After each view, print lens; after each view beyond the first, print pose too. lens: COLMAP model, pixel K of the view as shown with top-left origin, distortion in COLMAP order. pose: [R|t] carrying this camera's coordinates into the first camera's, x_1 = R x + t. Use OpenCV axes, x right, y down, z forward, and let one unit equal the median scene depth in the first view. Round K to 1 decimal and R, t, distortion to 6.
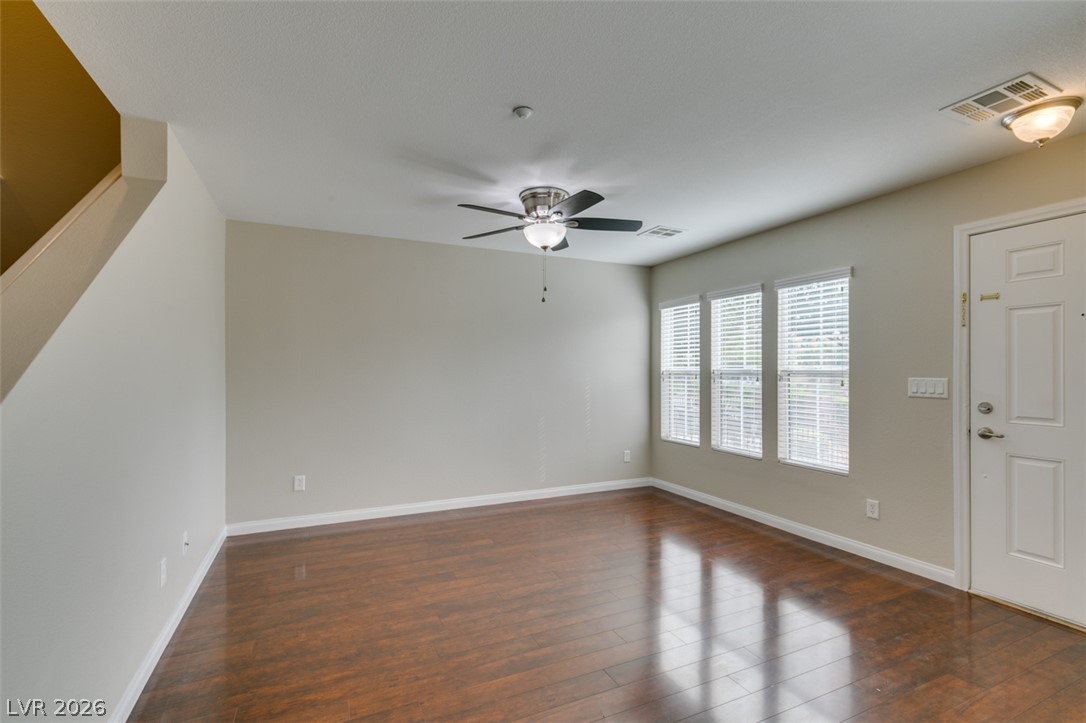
lens RADIAL K [[487.5, 0, 541.7], [0, 487.5, 368.3], [0, 0, 1]] dist [0.000306, -0.000605]
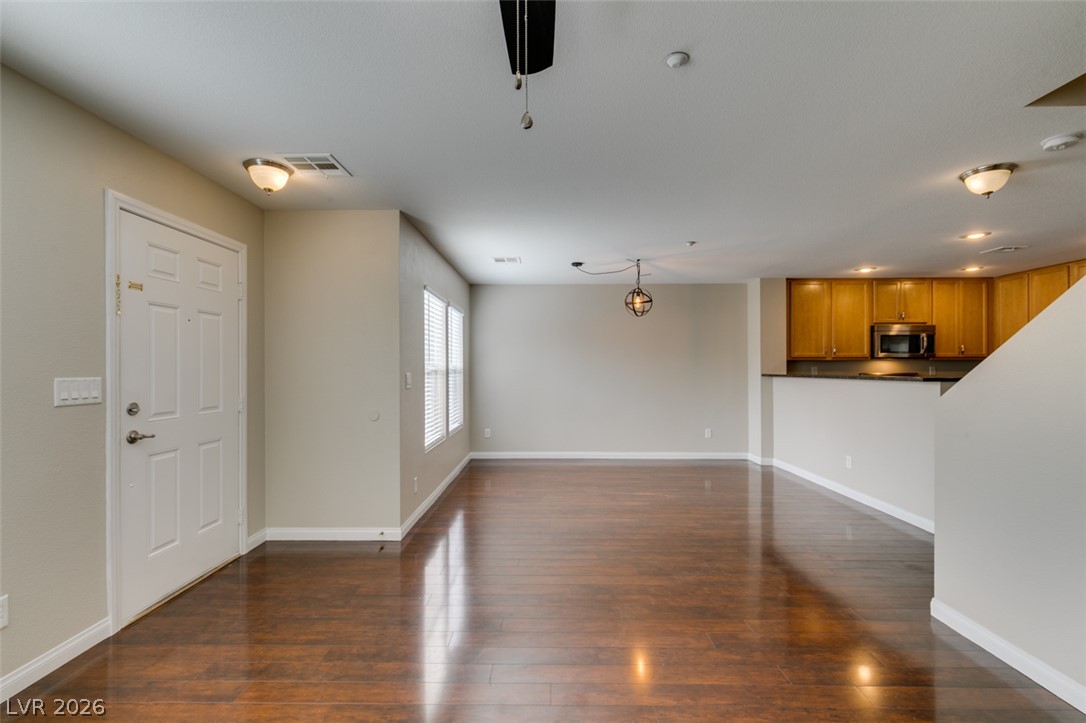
lens RADIAL K [[487.5, 0, 541.7], [0, 487.5, 368.3], [0, 0, 1]] dist [0.000306, -0.000605]
pose [[-0.900298, 0.000308, 0.435275, -0.128311], [-0.000239, 0.999999, -0.001203, 0.006392], [-0.435275, -0.001188, -0.900297, 1.239344]]
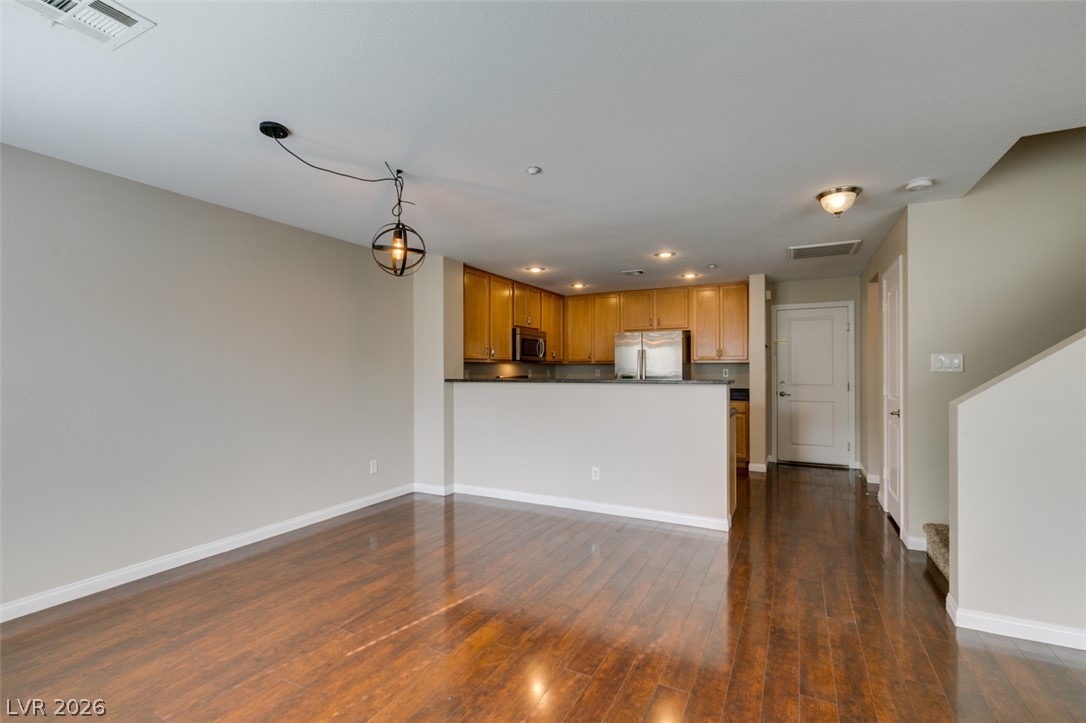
lens RADIAL K [[483.9, 0, 543.0], [0, 483.9, 361.5], [0, 0, 1]] dist [0.001603, -0.000092]
pose [[-0.795268, -0.009397, -0.606185, 0.595550], [0.003687, 0.999786, -0.020335, 0.004484], [0.606247, -0.018407, -0.795064, 0.498272]]
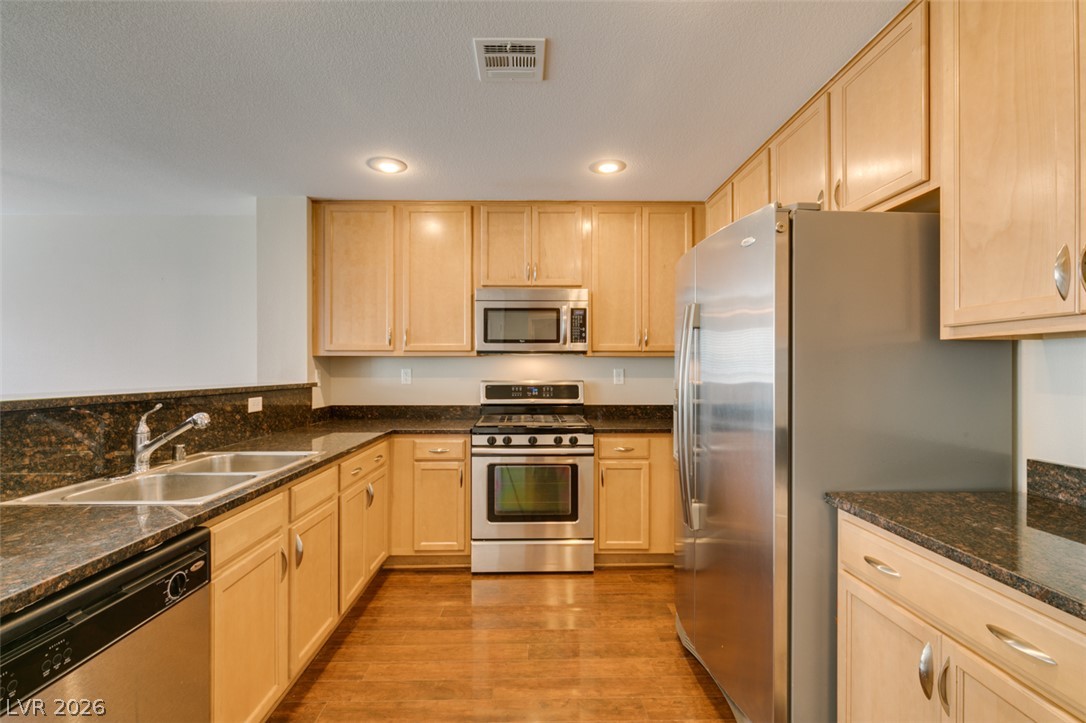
lens RADIAL K [[487.5, 0, 541.7], [0, 487.5, 368.3], [0, 0, 1]] dist [0.000306, -0.000605]
pose [[-0.911644, -0.001296, 0.410978, -1.016986], [-0.003849, 0.999978, -0.005385, 0.001868], [-0.410962, -0.006492, -0.911629, -0.203025]]
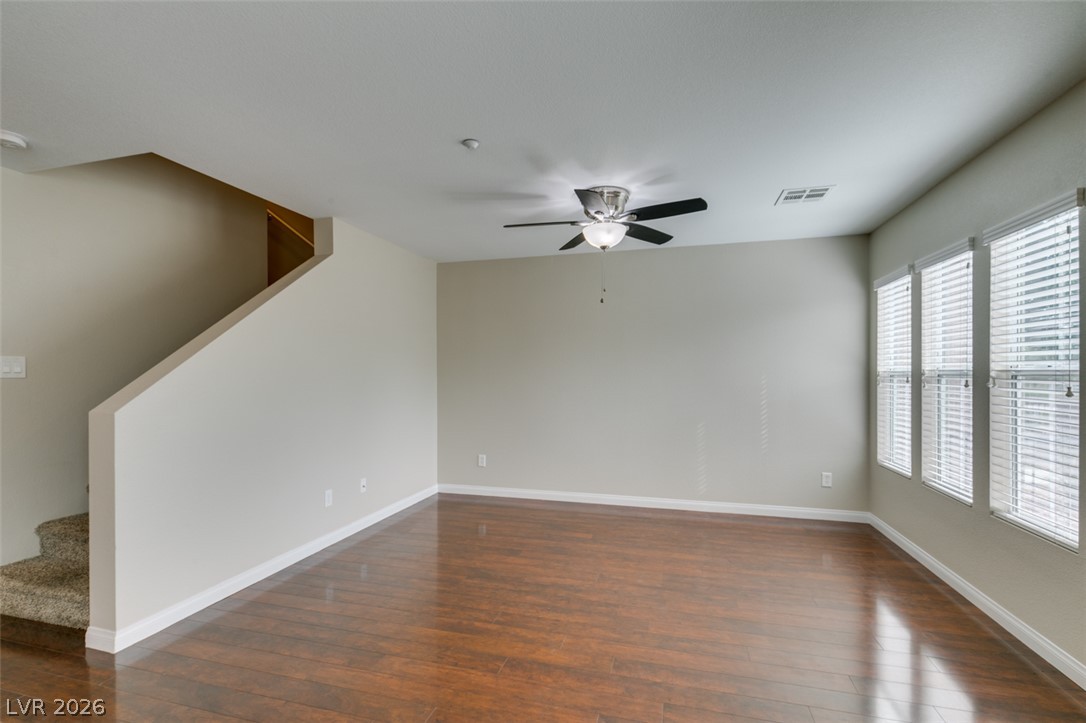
lens RADIAL K [[488.0, 0, 541.7], [0, 488.0, 371.2], [0, 0, 1]] dist [-0.003082, -0.000526]
pose [[0.759874, -0.004197, -0.650057, 0.546162], [0.005997, 0.999982, 0.000554, 0.002001], [0.650043, -0.004319, 0.759885, 0.161221]]
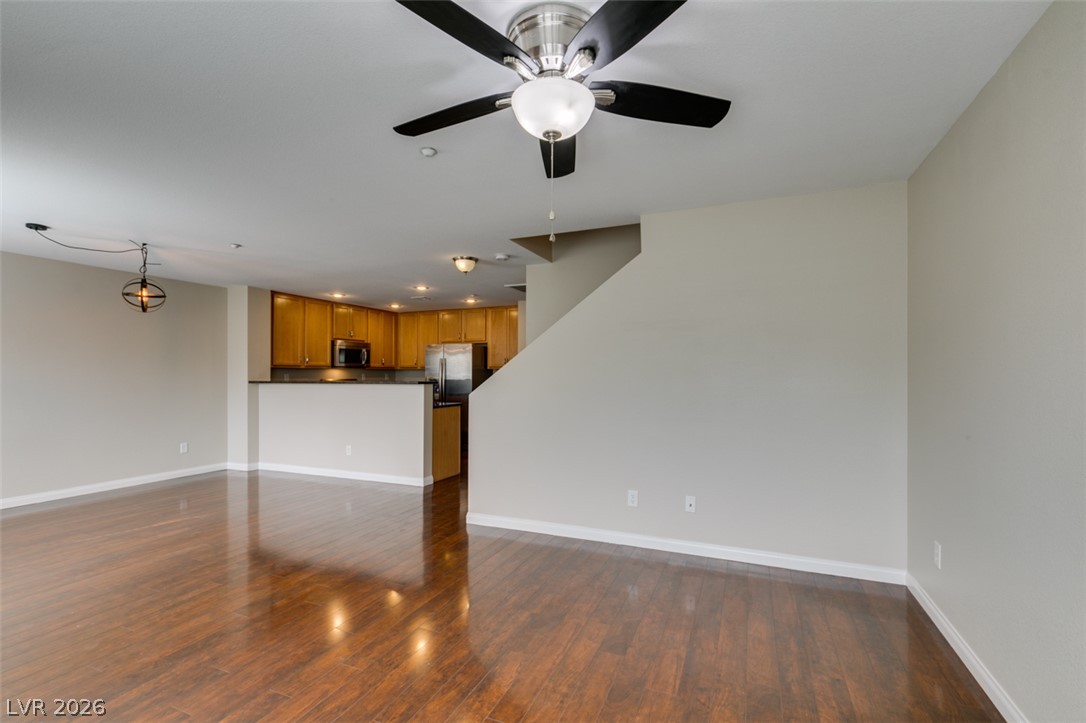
lens RADIAL K [[487.5, 0, 541.7], [0, 487.5, 368.3], [0, 0, 1]] dist [0.000306, -0.000605]
pose [[-0.744558, -0.008483, -0.667504, 0.358860], [0.002003, 0.999886, -0.014943, 0.007573], [0.667554, -0.012463, -0.744457, 1.363204]]
